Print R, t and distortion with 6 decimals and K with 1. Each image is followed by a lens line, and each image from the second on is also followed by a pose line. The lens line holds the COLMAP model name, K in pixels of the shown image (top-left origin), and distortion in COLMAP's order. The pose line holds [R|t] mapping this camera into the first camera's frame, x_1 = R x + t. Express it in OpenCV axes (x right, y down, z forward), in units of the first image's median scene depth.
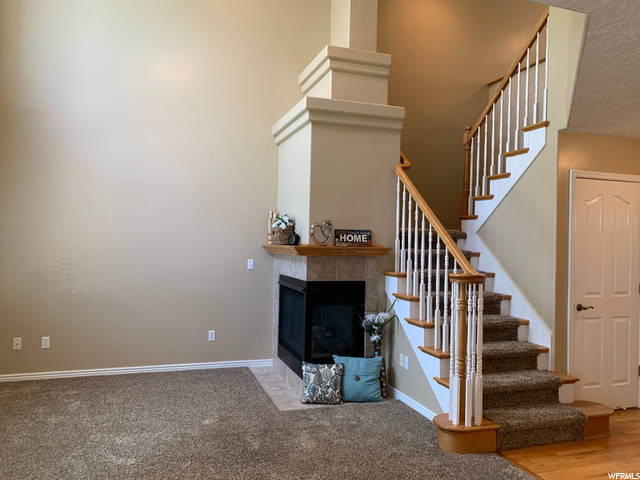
lens RADIAL K [[488.2, 0, 317.9], [0, 488.2, 229.5], [0, 0, 1]] dist [0.062255, -0.097504]
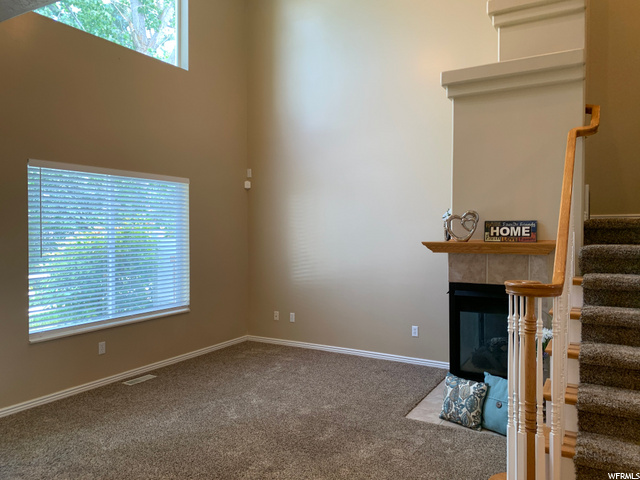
lens RADIAL K [[488.2, 0, 317.9], [0, 488.2, 229.5], [0, 0, 1]] dist [0.062255, -0.097504]
pose [[0.667464, -0.020157, -0.744369, 0.474351], [0.032633, 0.999465, 0.002197, 0.002671], [0.743927, -0.025757, 0.667765, 0.235566]]
